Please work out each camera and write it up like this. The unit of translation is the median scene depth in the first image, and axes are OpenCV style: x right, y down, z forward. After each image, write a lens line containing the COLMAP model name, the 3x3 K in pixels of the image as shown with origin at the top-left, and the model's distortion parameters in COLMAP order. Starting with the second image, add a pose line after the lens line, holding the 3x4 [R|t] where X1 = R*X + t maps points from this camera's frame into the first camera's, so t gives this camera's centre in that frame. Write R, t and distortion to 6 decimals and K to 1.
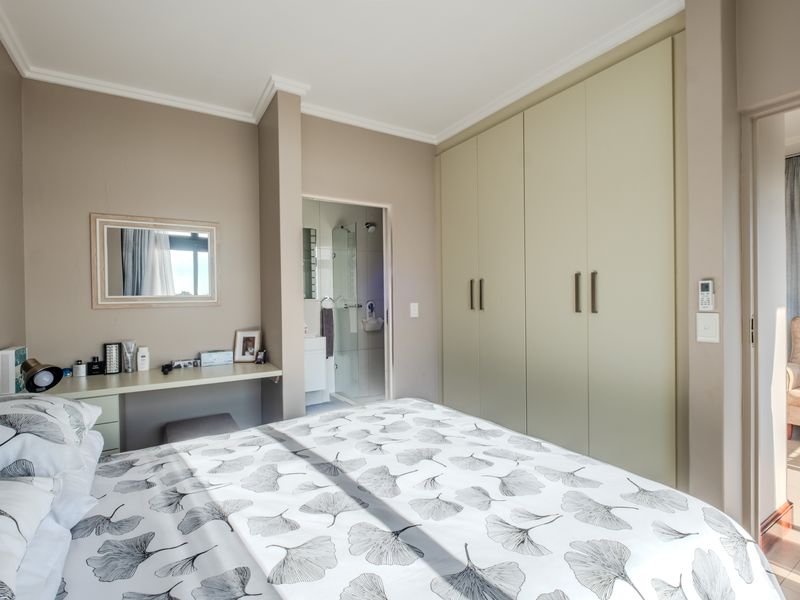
lens RADIAL K [[382.0, 0, 386.3], [0, 382.0, 298.0], [0, 0, 1]] dist [-0.001636, -0.000523]
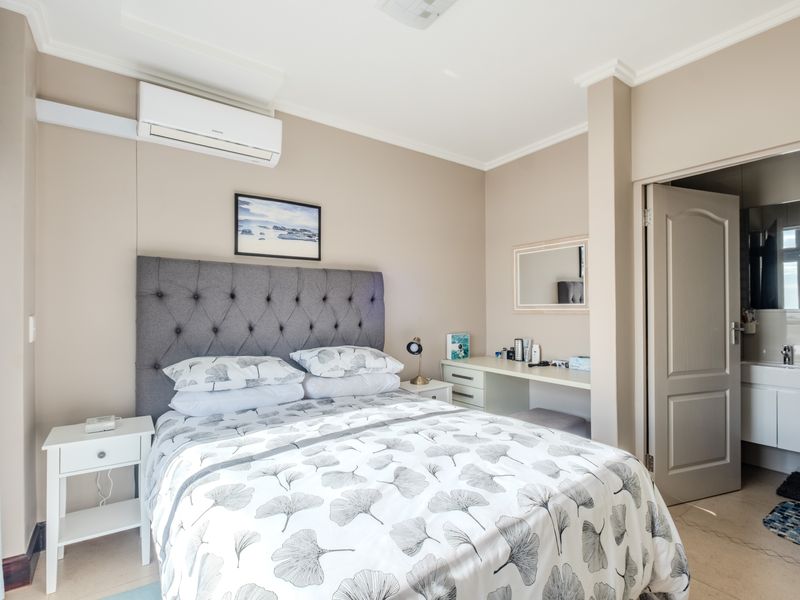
lens RADIAL K [[401.2, 0, 422.2], [0, 401.2, 304.7], [0, 0, 1]] dist [-0.002081, -0.001163]
pose [[0.105779, 0.002872, -0.994386, 0.697912], [-0.004087, 0.999989, 0.002453, -0.006367], [0.994381, 0.003805, 0.105789, 0.512463]]
